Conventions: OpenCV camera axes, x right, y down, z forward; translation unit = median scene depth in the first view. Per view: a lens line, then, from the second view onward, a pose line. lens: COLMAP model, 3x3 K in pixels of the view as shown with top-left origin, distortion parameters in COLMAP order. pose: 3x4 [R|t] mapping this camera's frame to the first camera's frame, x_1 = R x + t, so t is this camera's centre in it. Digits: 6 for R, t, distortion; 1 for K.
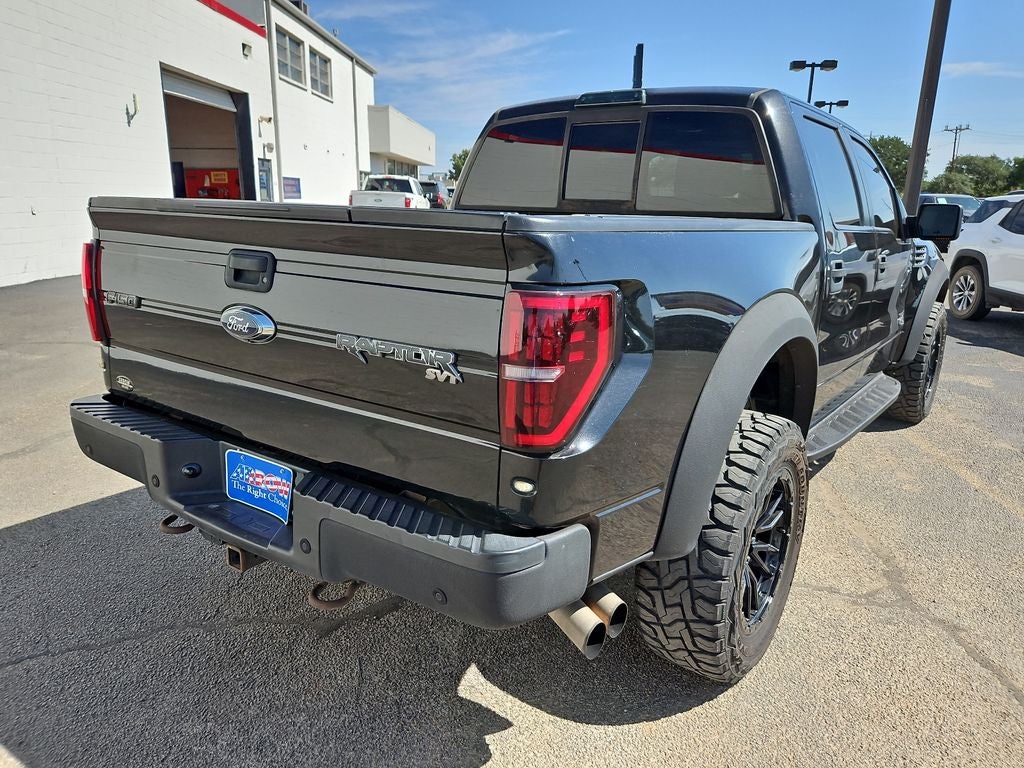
lens RADIAL K [[765.7, 0, 512.0], [0, 765.7, 384.0], [0, 0, 1]] dist [0.081056, -0.090333]
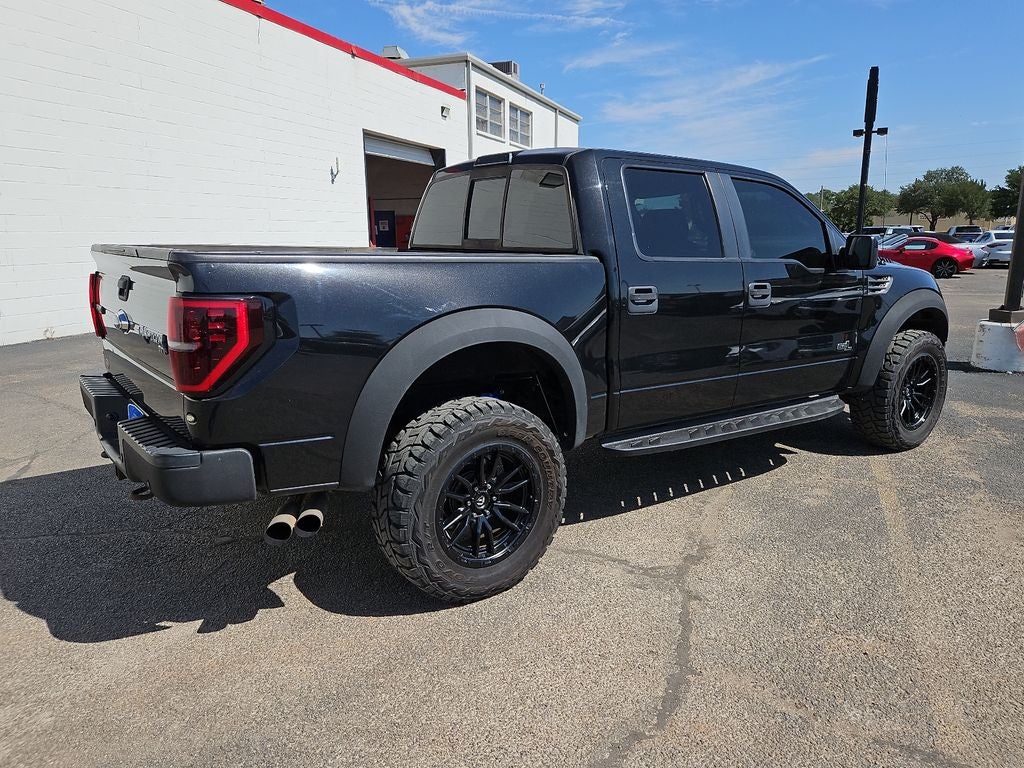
lens RADIAL K [[765.7, 0, 512.0], [0, 765.7, 384.0], [0, 0, 1]] dist [0.081056, -0.090333]
pose [[0.954505, 0.035312, -0.296096, 0.462303], [-0.048898, 0.998057, -0.038604, 0.037116], [0.294157, 0.051326, 0.954378, -0.146899]]
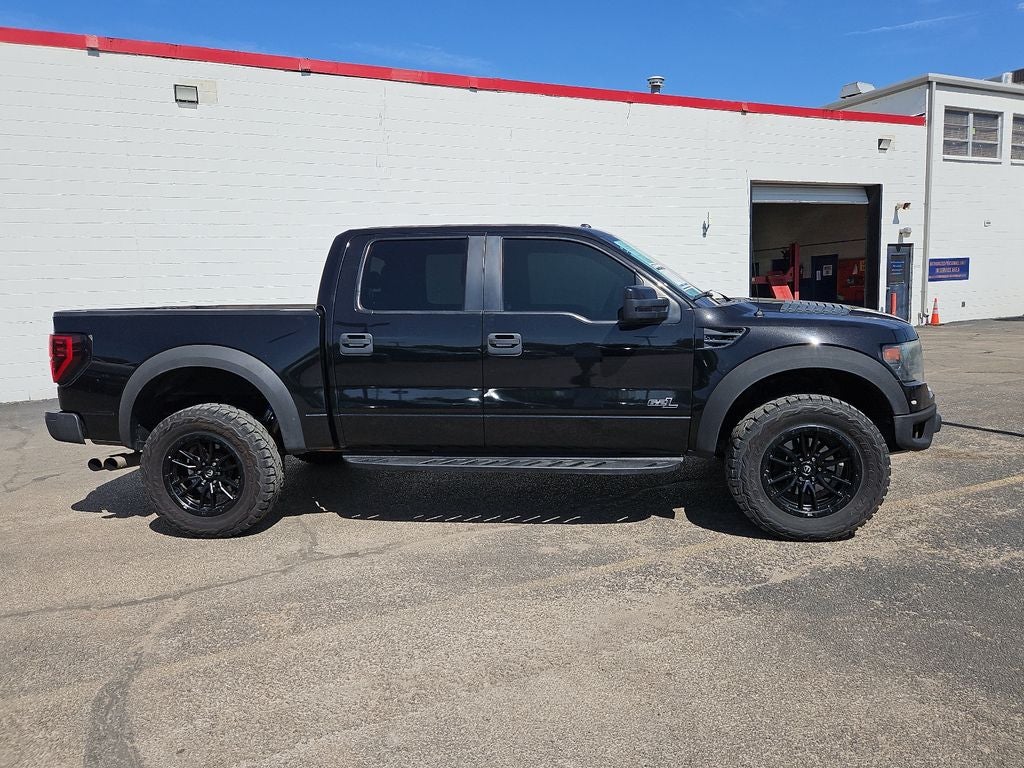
lens RADIAL K [[772.0, 0, 512.0], [0, 772.0, 384.0], [0, 0, 1]] dist [0.090786, -0.074494]
pose [[0.491813, 0.063771, -0.868362, 1.579612], [-0.158300, 0.987242, -0.017154, -0.073717], [0.856190, 0.145898, 0.495633, 0.452189]]
